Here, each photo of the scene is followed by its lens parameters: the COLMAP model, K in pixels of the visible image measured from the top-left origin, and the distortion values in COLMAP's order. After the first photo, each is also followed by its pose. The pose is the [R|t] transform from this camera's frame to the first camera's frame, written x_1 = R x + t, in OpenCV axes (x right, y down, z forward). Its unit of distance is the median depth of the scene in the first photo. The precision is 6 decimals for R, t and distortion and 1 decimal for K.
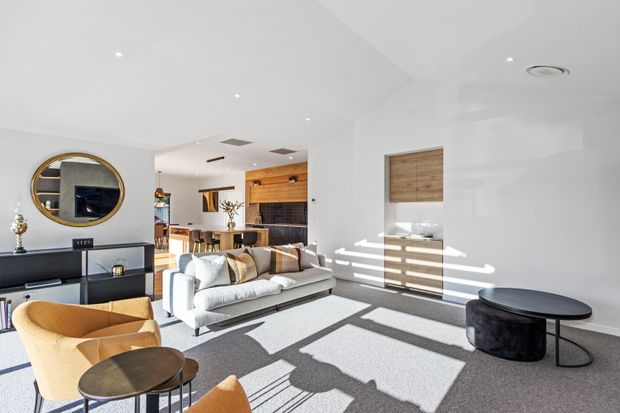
lens RADIAL K [[284.3, 0, 305.0], [0, 284.3, 209.0], [0, 0, 1]] dist [0.000107, -0.000466]
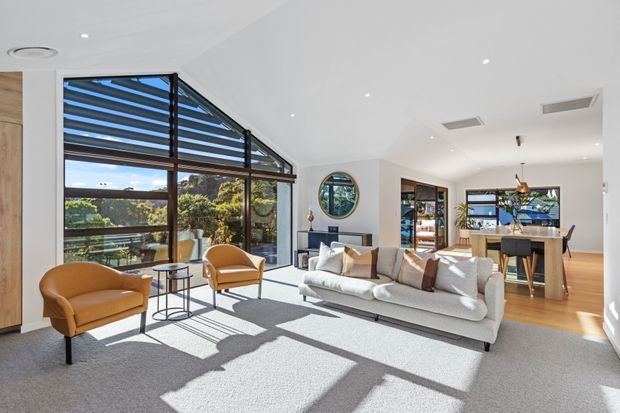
lens RADIAL K [[284.3, 0, 305.0], [0, 284.3, 209.0], [0, 0, 1]] dist [0.000107, -0.000466]
pose [[0.070439, -0.004378, -0.997506, 0.866862], [0.010925, 0.999934, -0.003617, 0.013874], [0.997456, -0.010643, 0.070483, 0.821117]]
